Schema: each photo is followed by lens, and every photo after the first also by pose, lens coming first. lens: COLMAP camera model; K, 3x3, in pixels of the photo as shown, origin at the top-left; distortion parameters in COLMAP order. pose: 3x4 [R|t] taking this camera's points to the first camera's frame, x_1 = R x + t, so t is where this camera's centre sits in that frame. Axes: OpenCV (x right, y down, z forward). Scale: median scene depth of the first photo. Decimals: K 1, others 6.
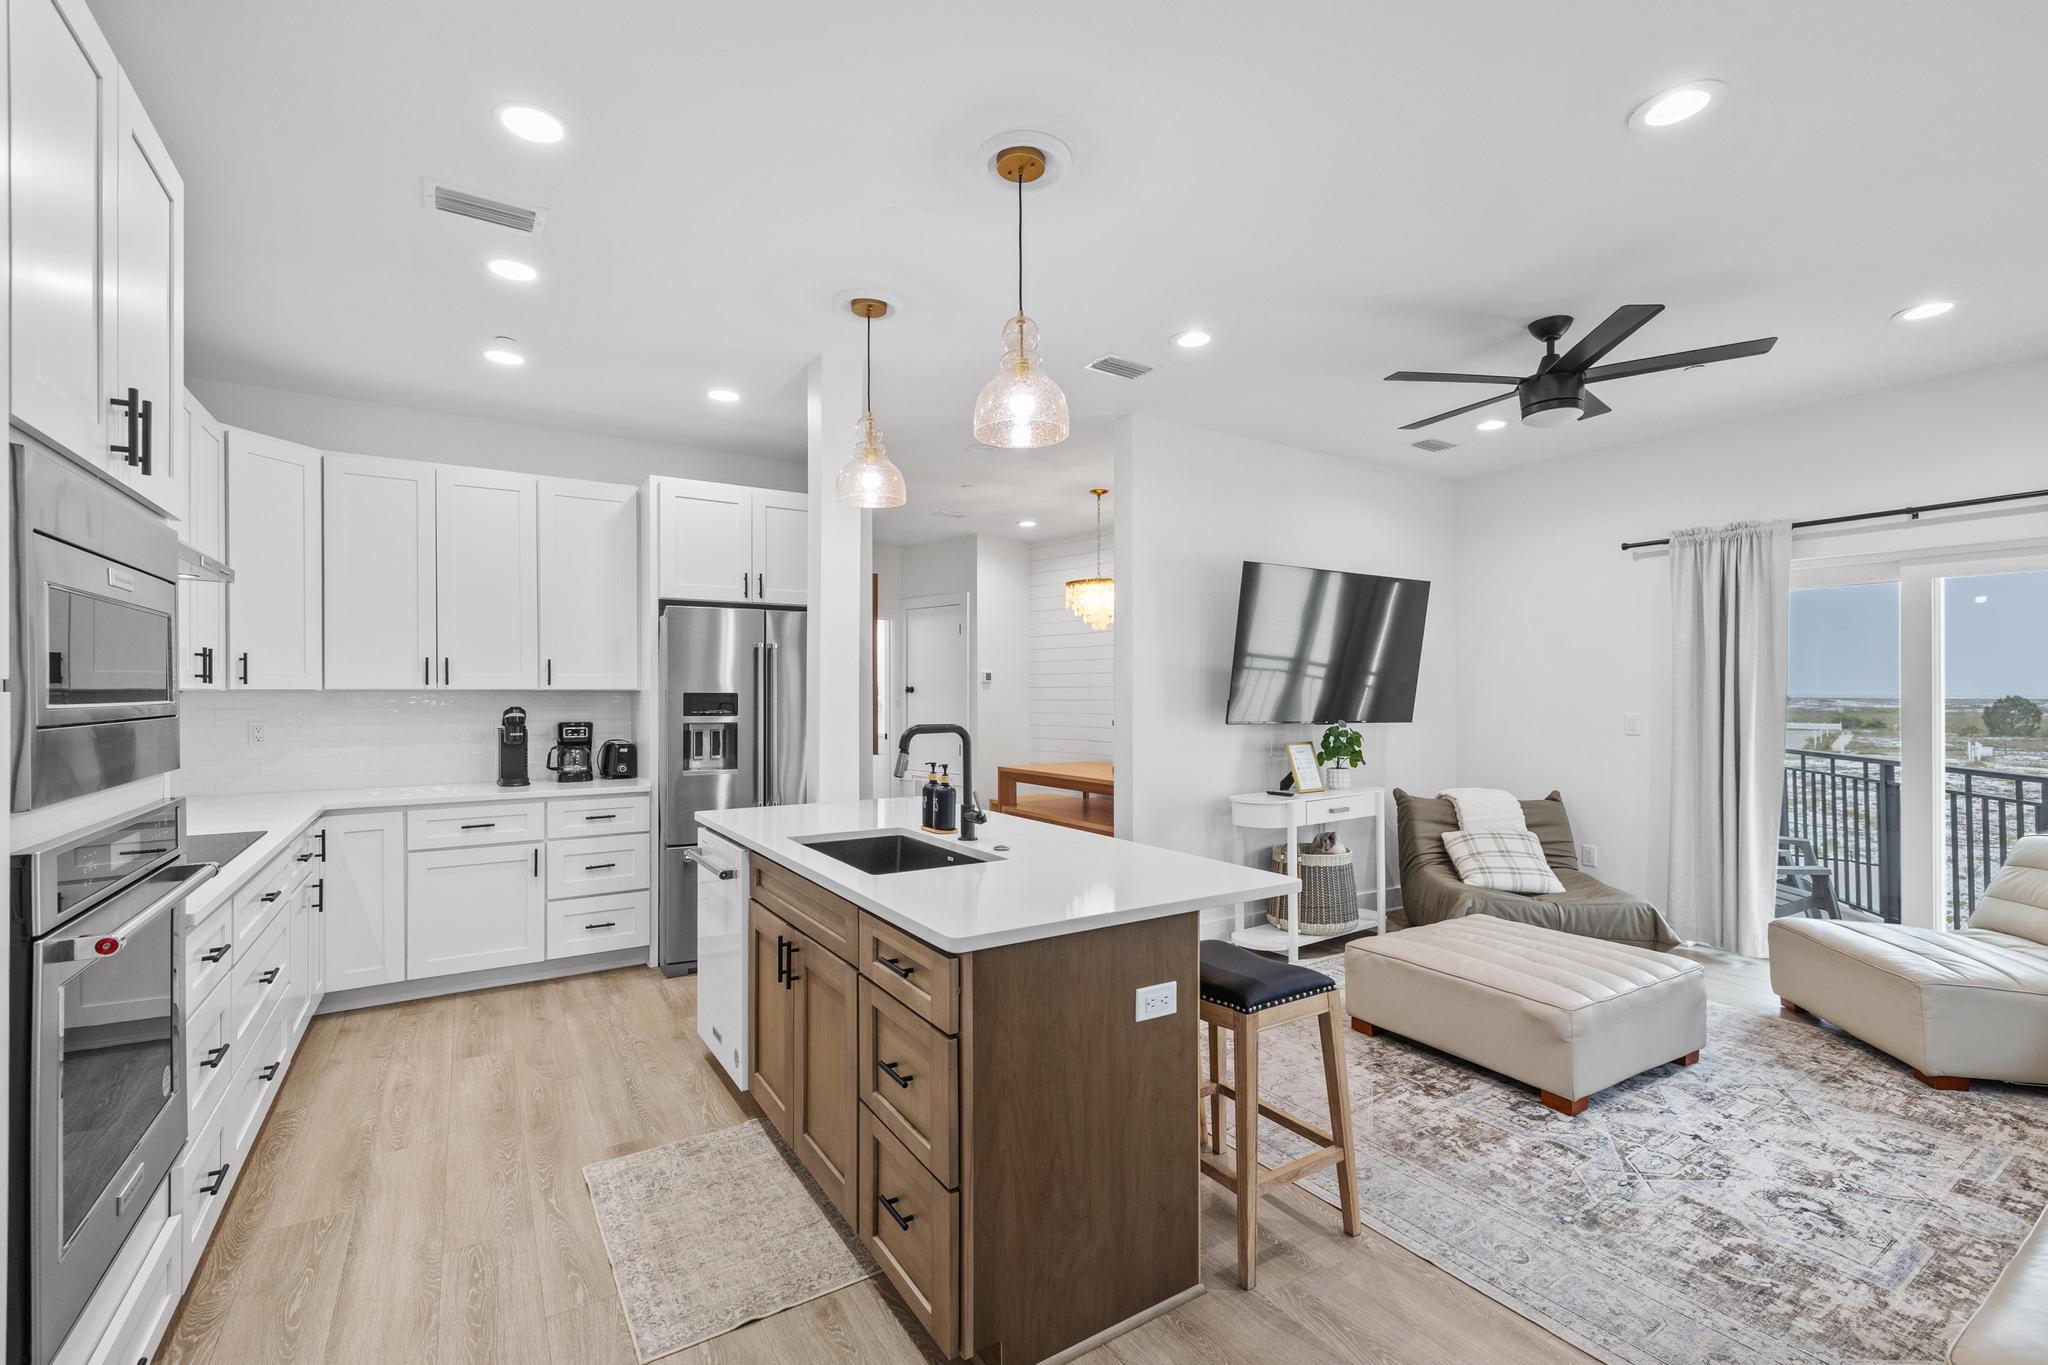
lens RADIAL K [[885.7, 0, 1013.2], [0, 885.7, 680.6], [0, 0, 1]] dist [0.003134, 0.000801]
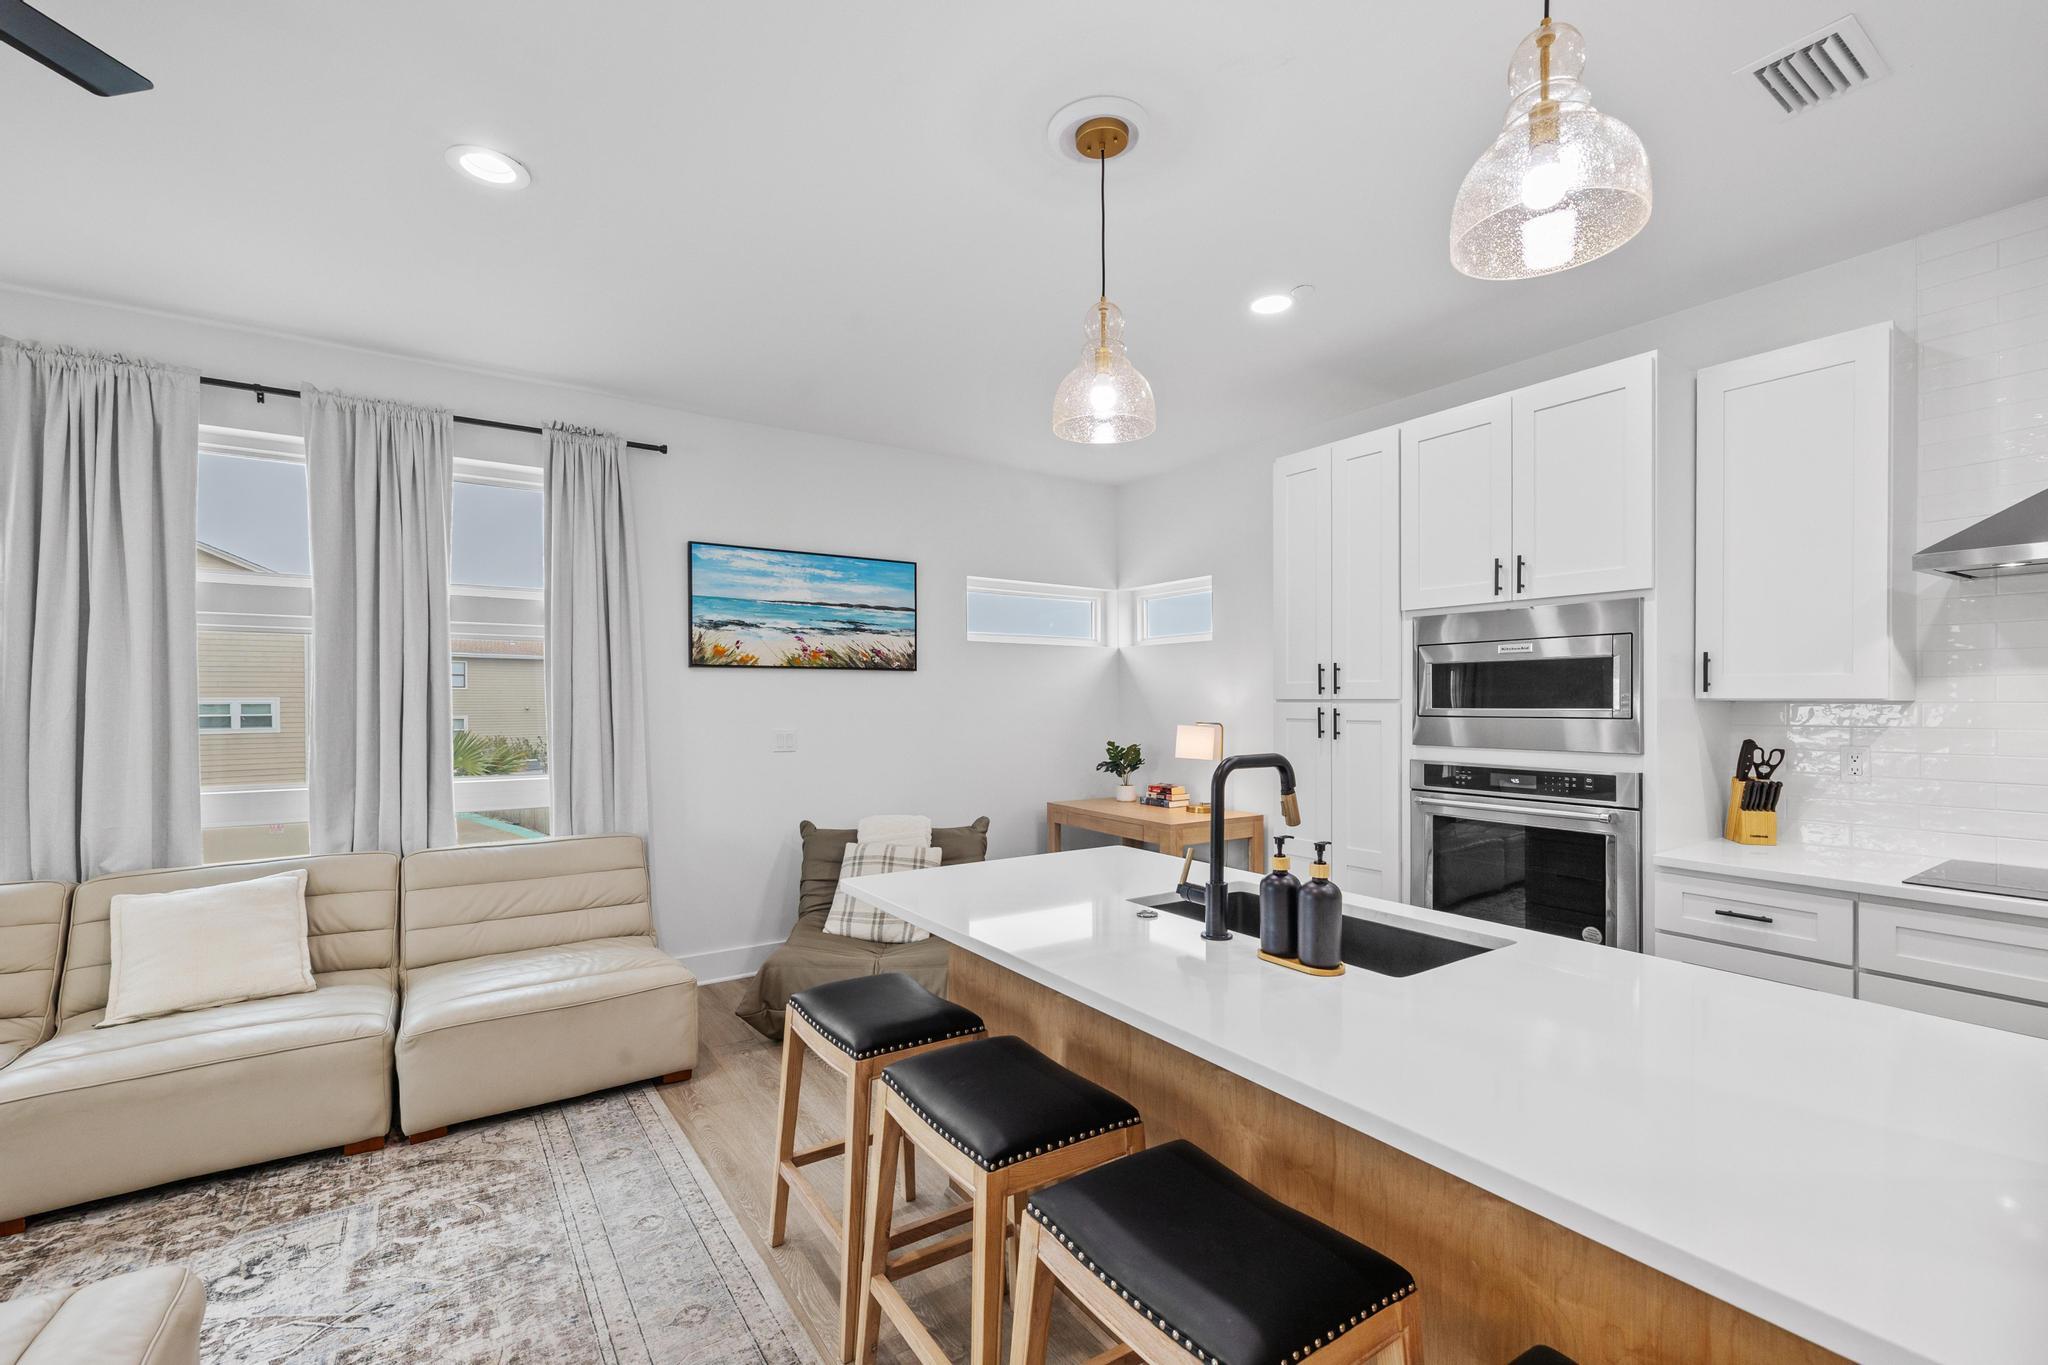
lens RADIAL K [[885.7, 0, 1028.2], [0, 885.7, 696.6], [0, 0, 1]] dist [0.003134, 0.000801]
pose [[-0.999208, 0.002521, -0.039722, 0.135451], [0.002950, 0.999938, -0.010744, 0.015743], [0.039692, -0.010853, -0.999153, 2.002647]]
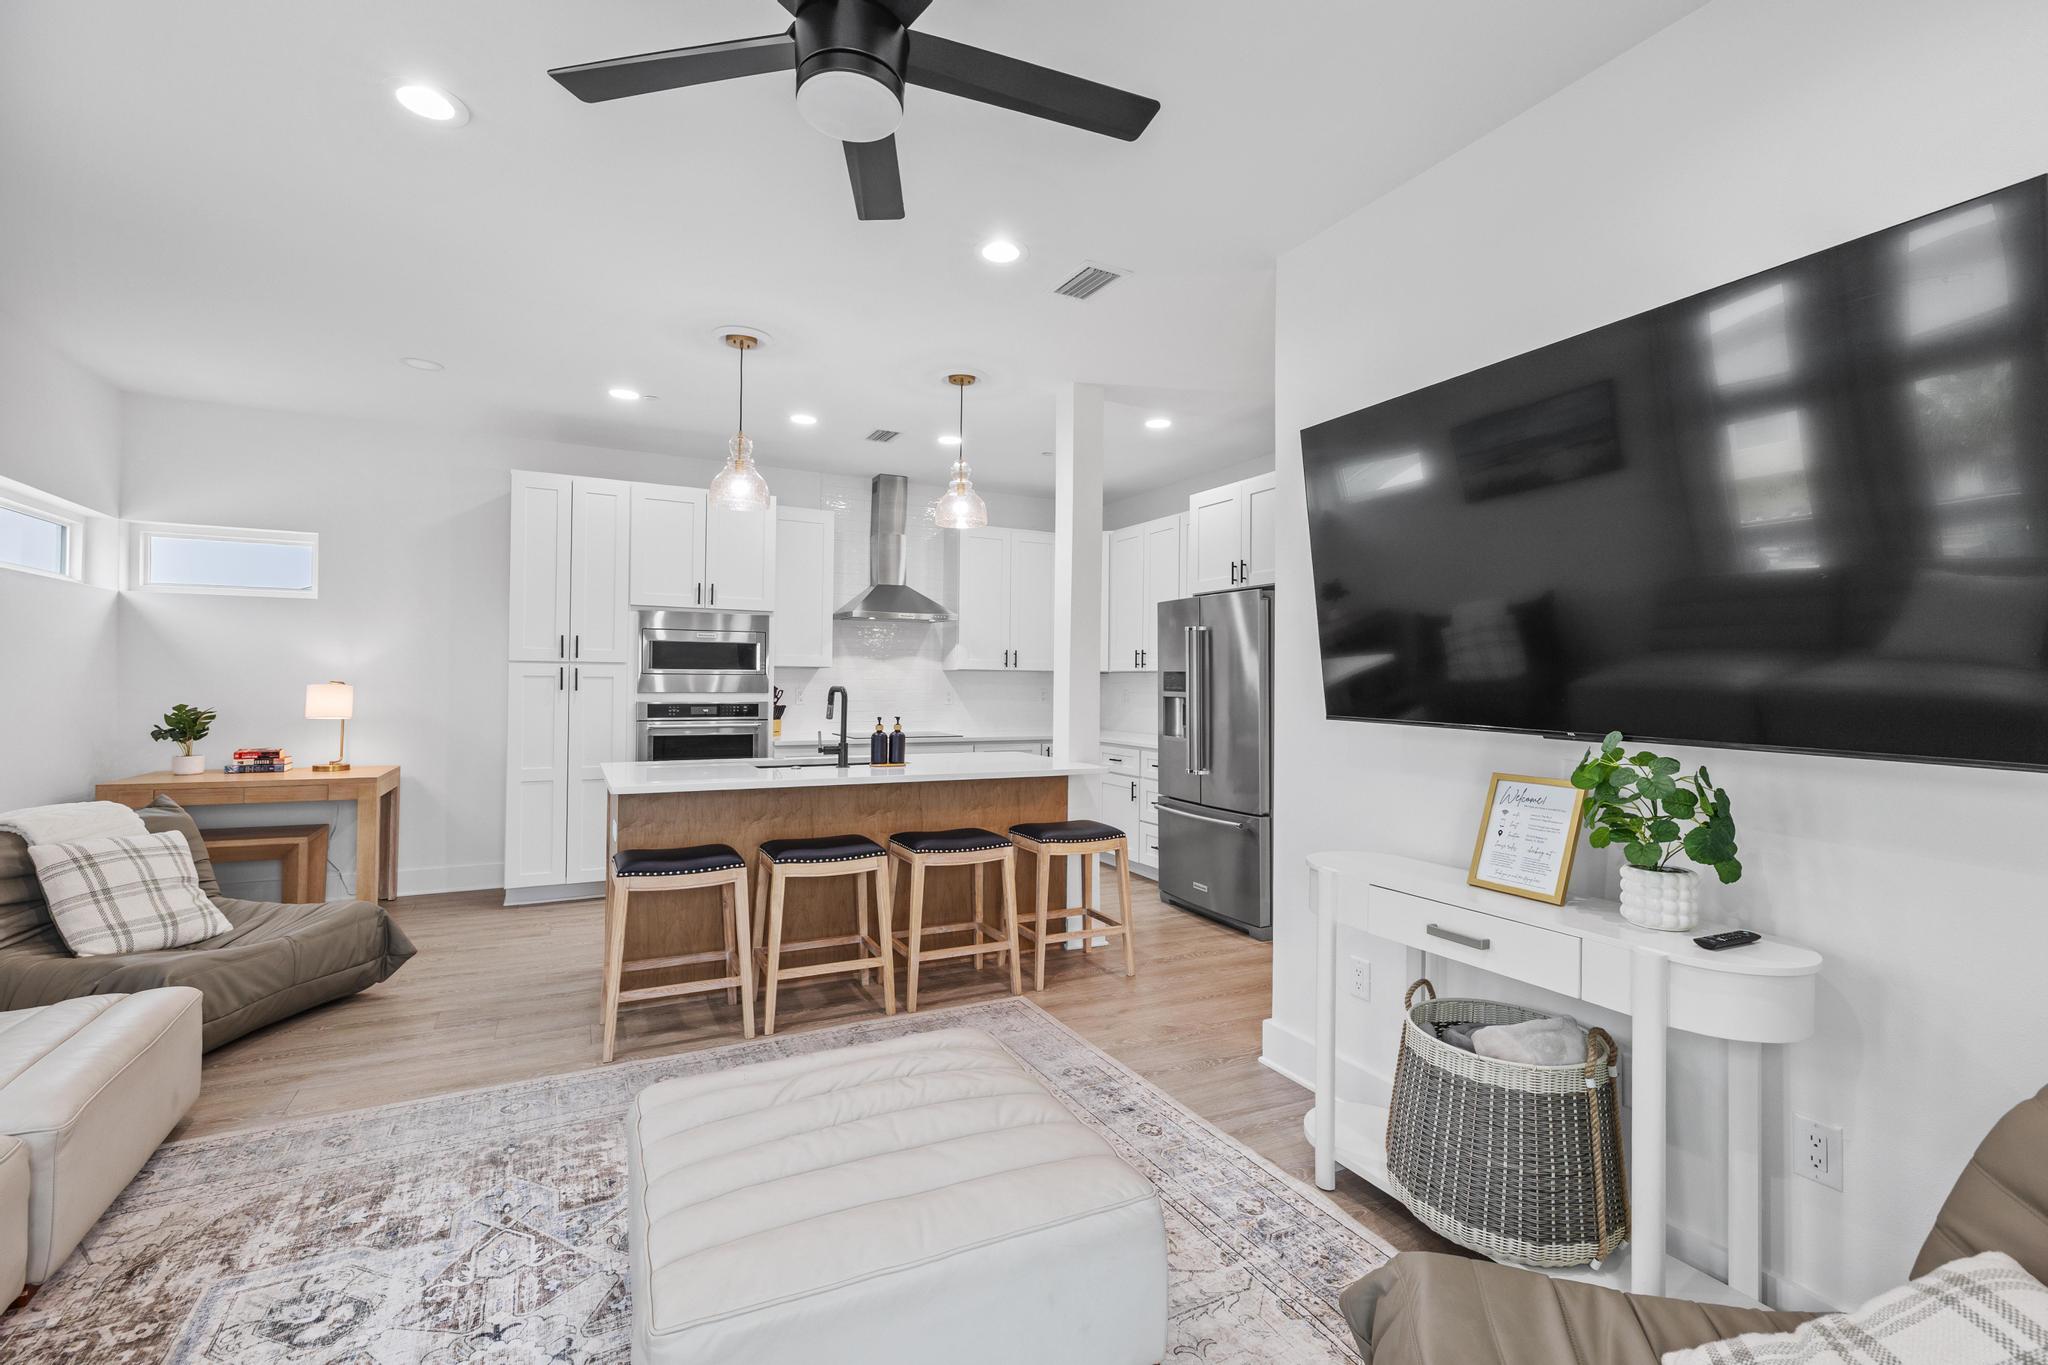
lens RADIAL K [[885.7, 0, 1013.7], [0, 885.7, 677.8], [0, 0, 1]] dist [0.003134, 0.000801]
pose [[-0.082082, -0.003363, -0.996620, 1.648338], [-0.003432, 0.999989, -0.003091, 0.048386], [0.996620, 0.003166, -0.082093, 1.701081]]
